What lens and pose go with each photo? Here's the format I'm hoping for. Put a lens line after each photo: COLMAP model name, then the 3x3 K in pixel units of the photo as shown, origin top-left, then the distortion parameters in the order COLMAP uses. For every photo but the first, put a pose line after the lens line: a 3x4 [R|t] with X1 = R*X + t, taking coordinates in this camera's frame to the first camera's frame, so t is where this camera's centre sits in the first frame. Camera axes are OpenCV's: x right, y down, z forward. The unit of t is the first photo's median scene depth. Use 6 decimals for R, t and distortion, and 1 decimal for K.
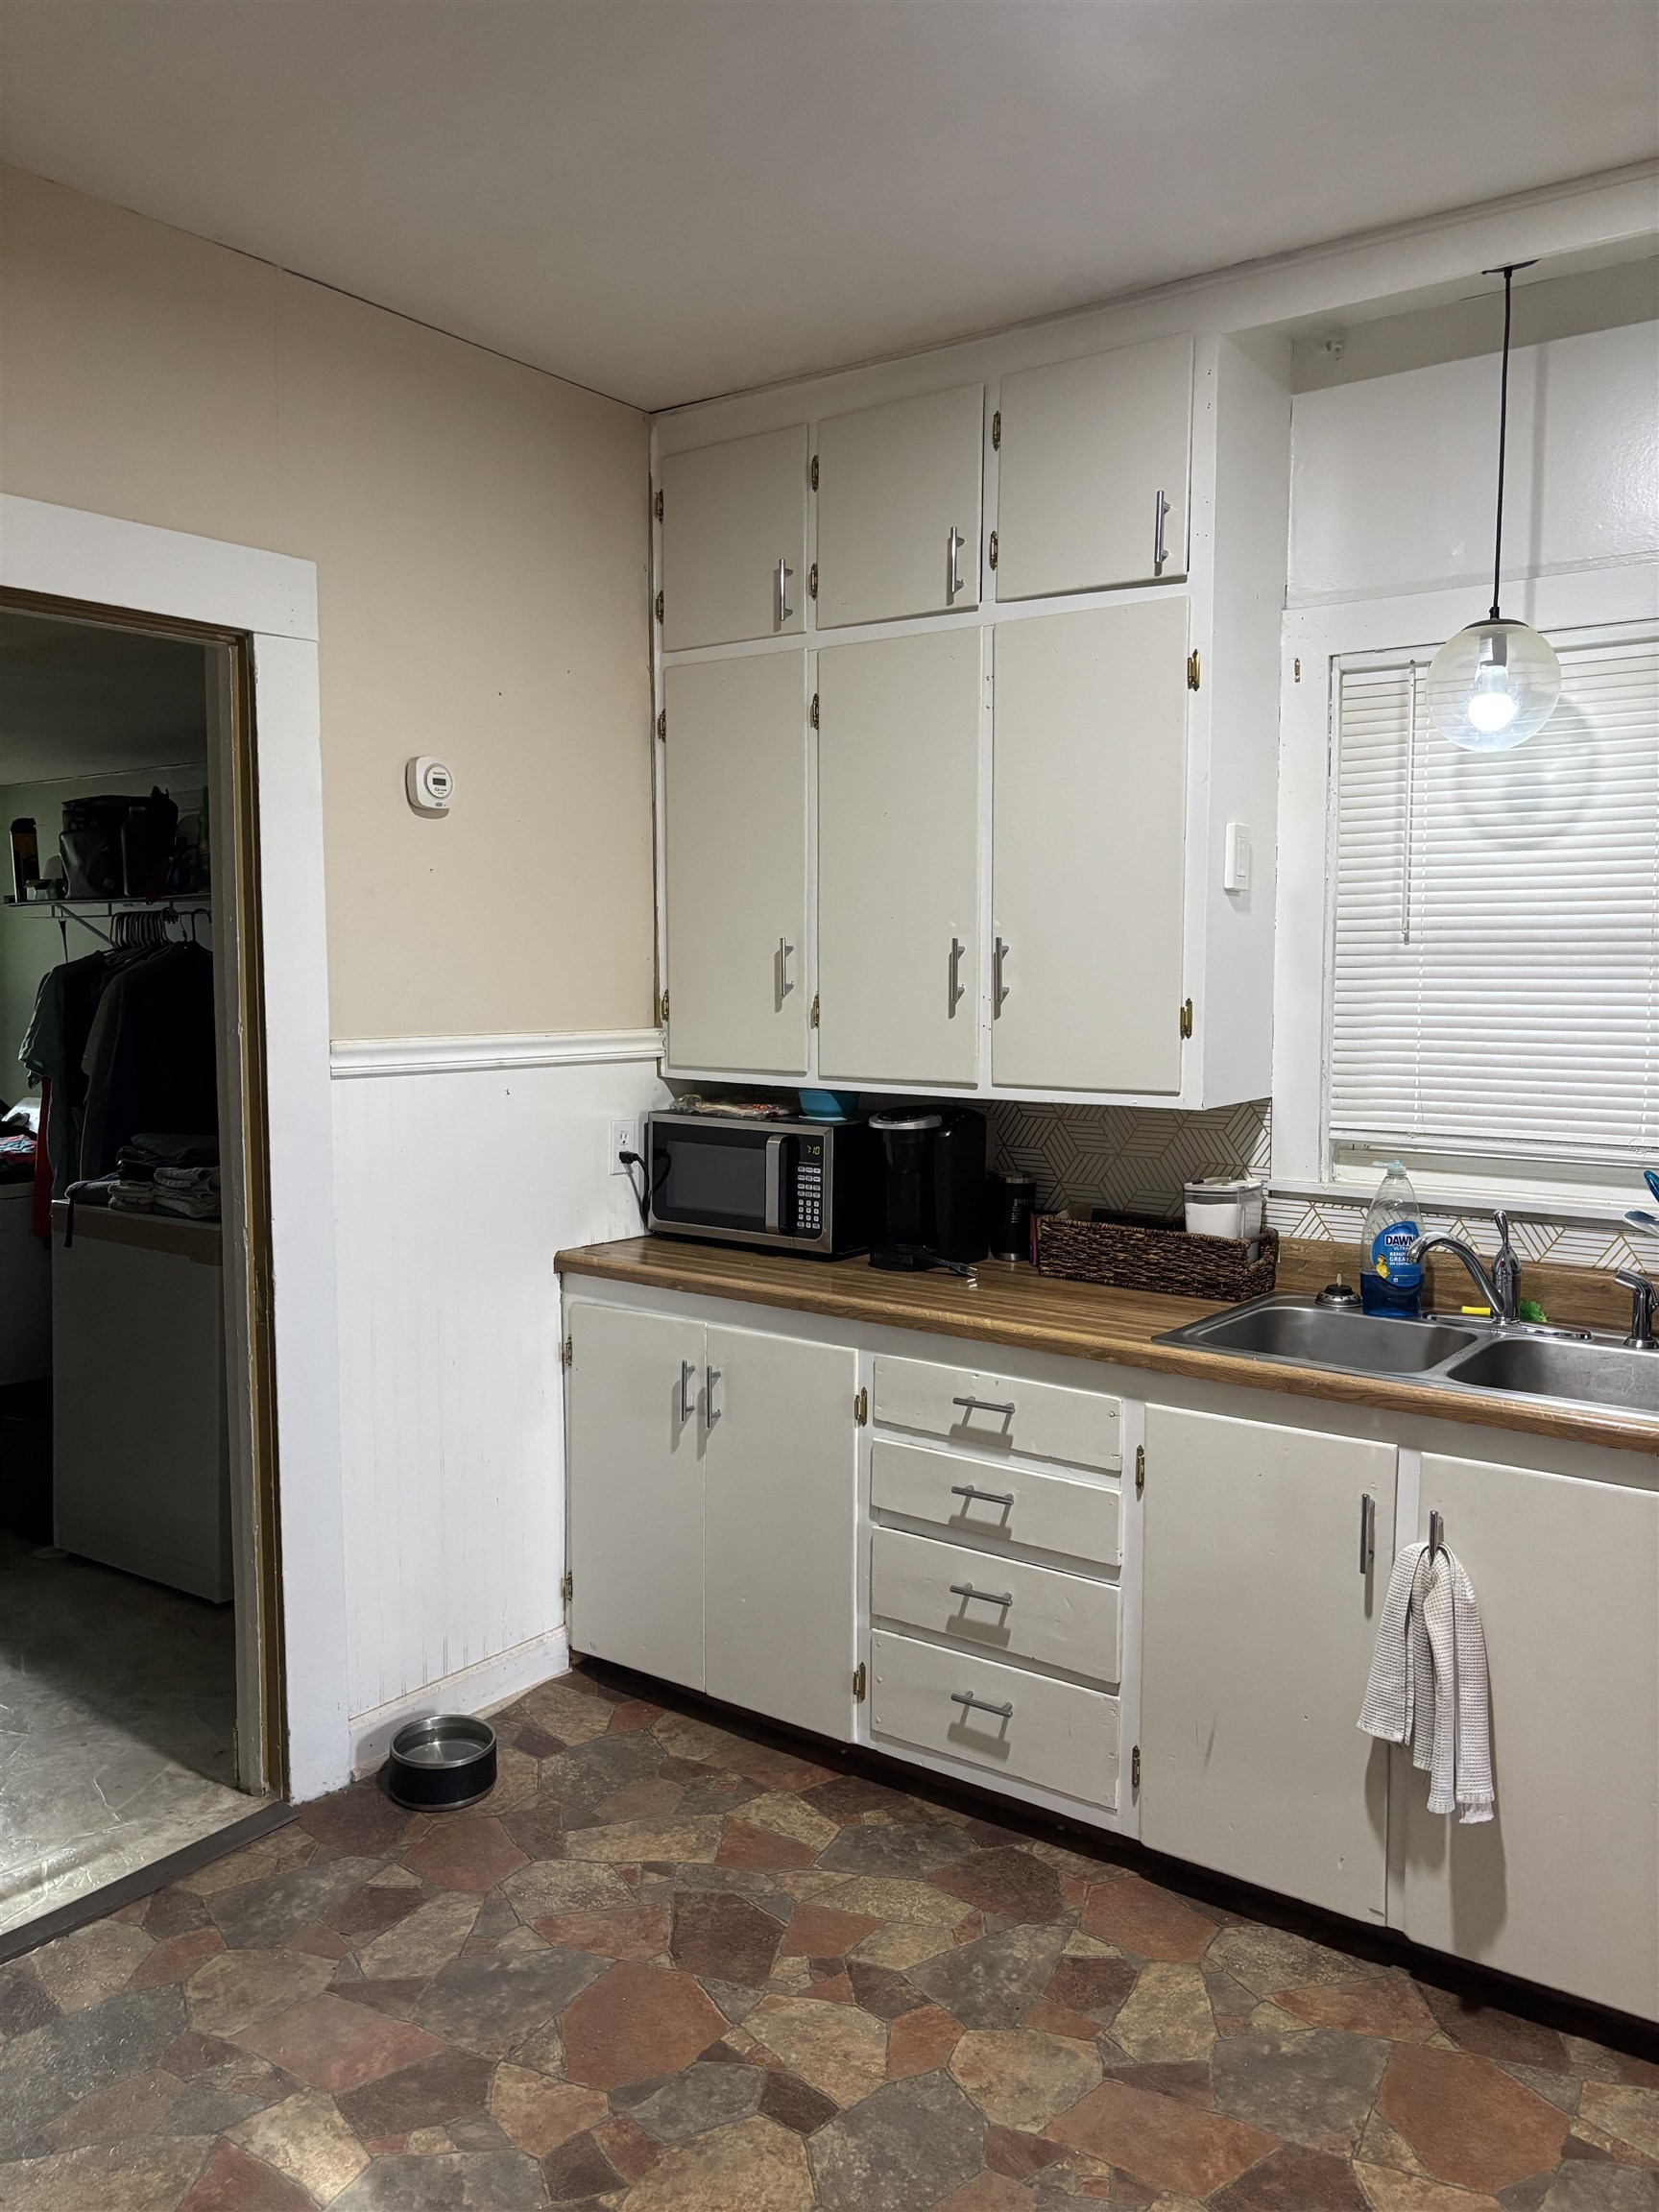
lens RADIAL K [[1694.5, 0, 829.5], [0, 1694.5, 1106.0], [0, 0, 1]] dist [0.066455, -0.078091]
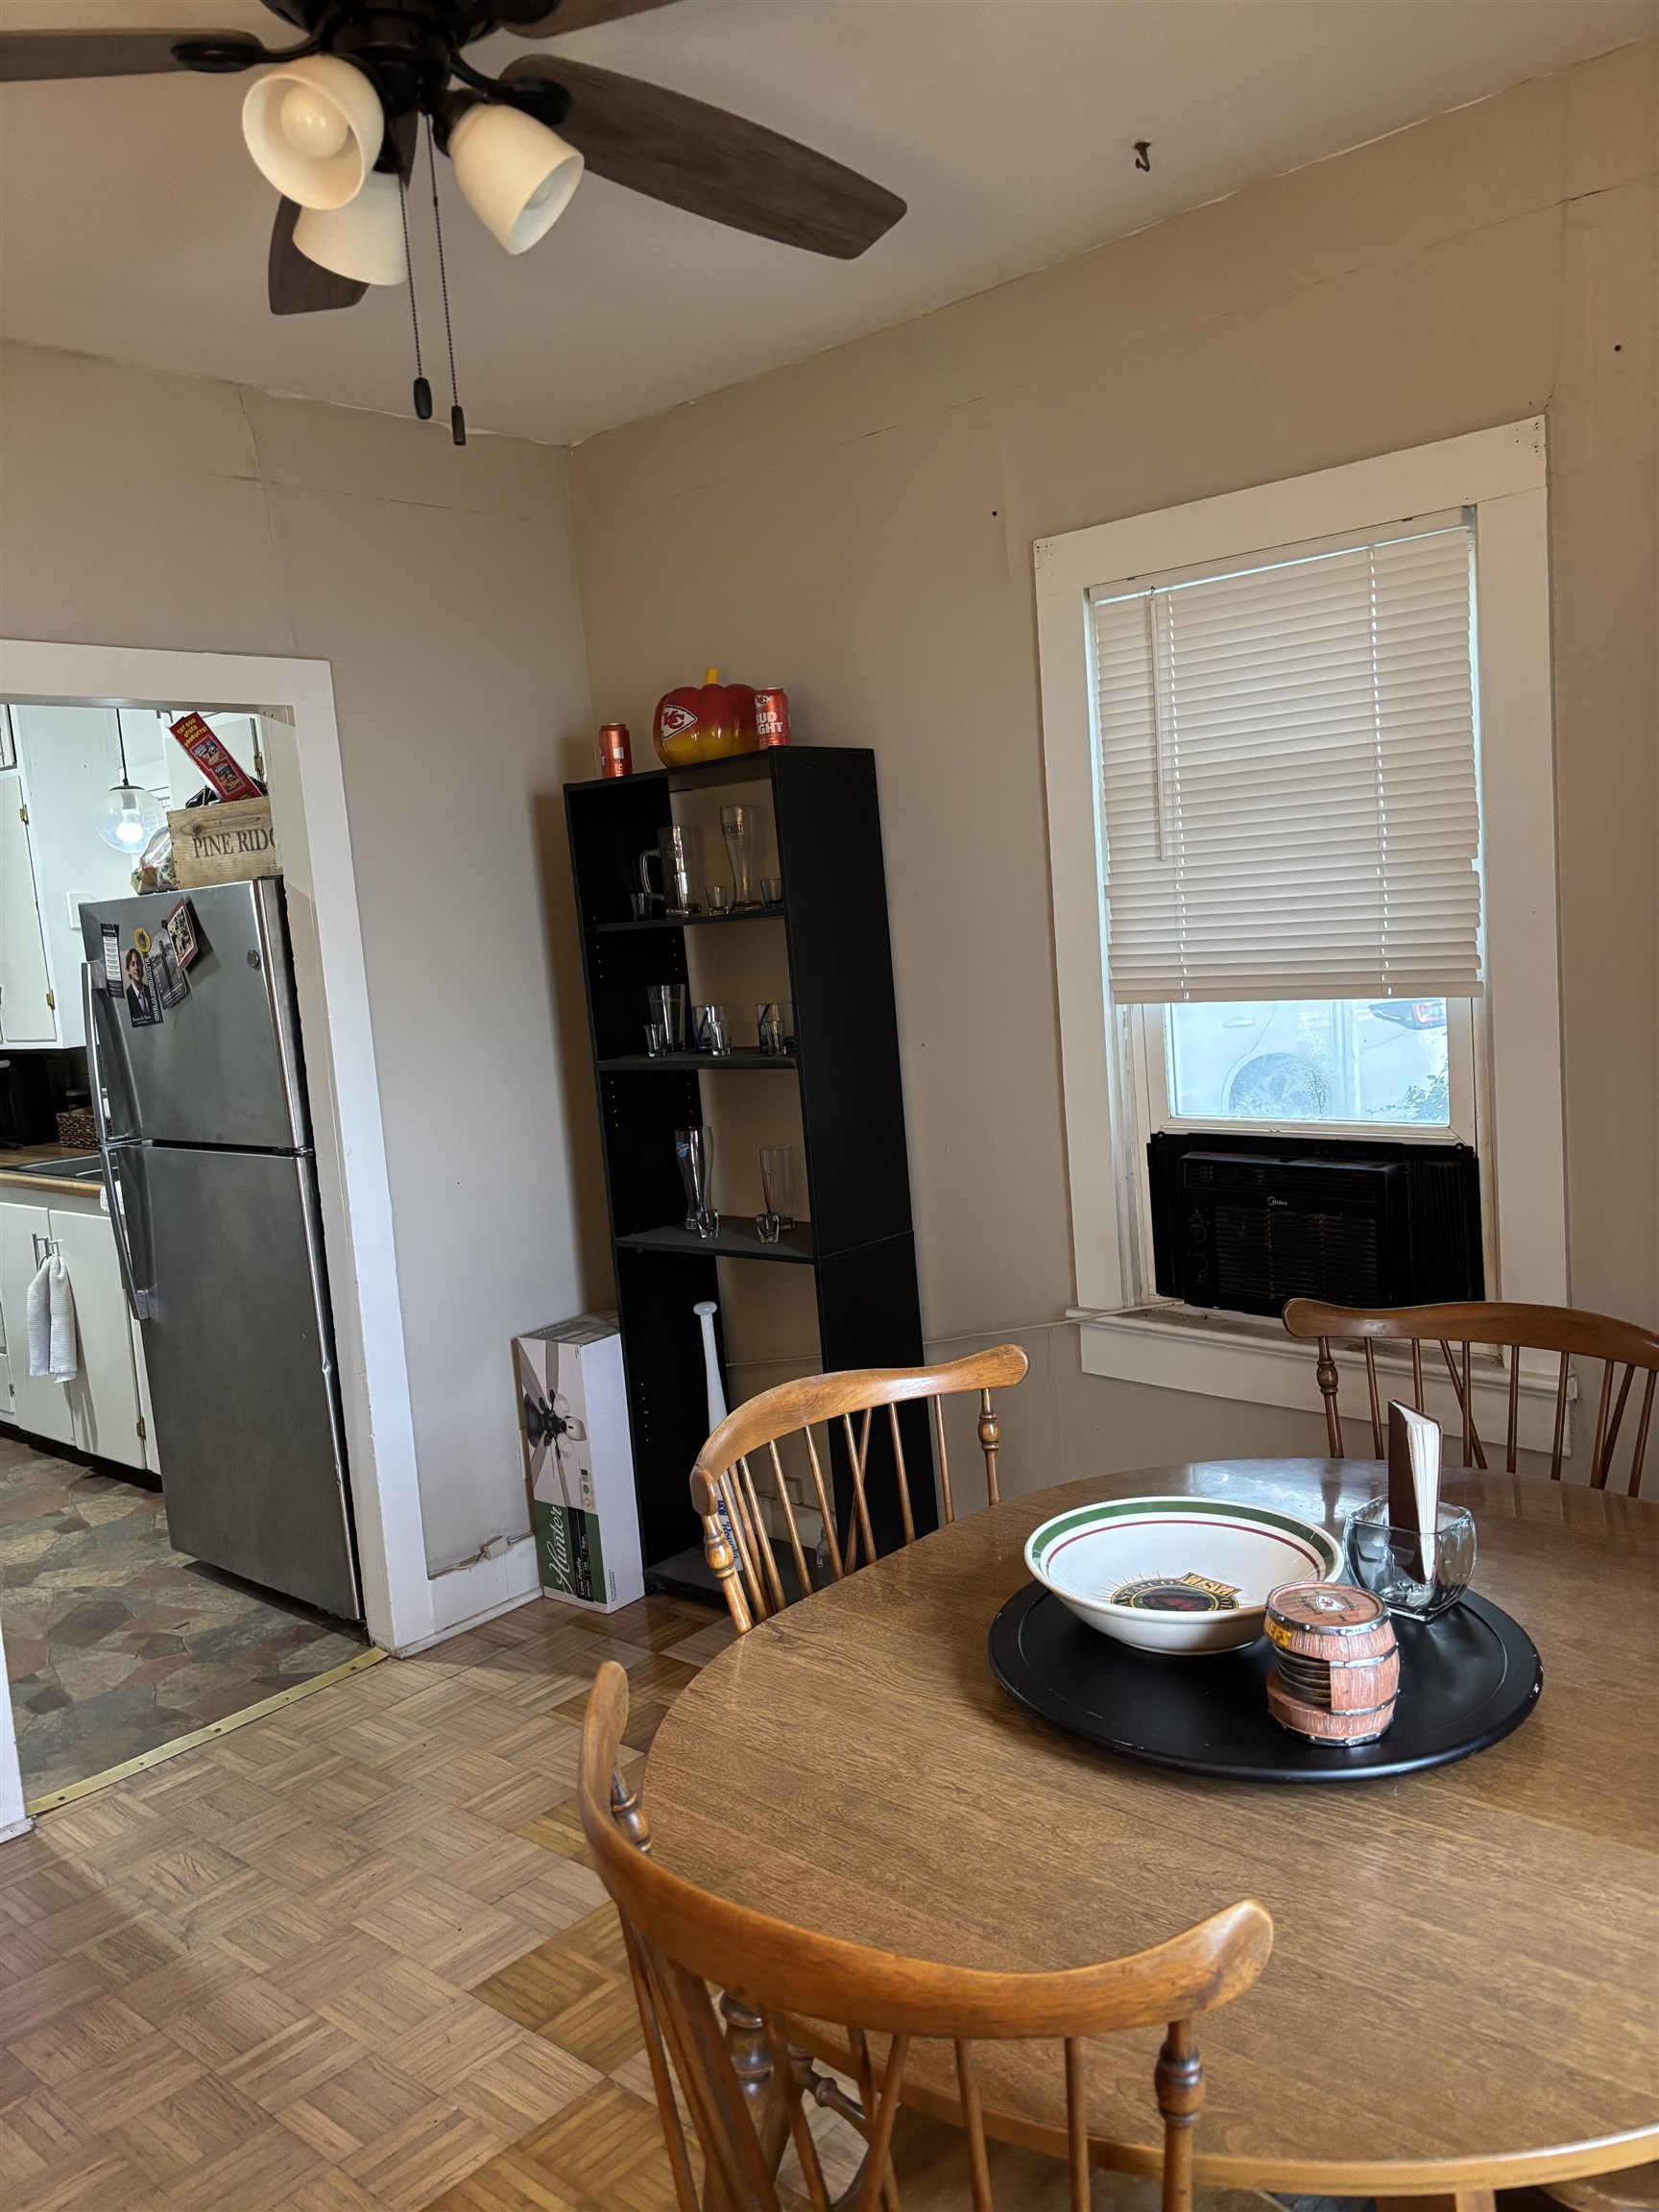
lens RADIAL K [[1684.6, 0, 829.5], [0, 1684.6, 1106.0], [0, 0, 1]] dist [0.055737, -0.000215]
pose [[0.993435, -0.069379, -0.090963, 1.187037], [0.072496, 0.996874, 0.031413, 0.065499], [0.088499, -0.037802, 0.995359, -0.764457]]
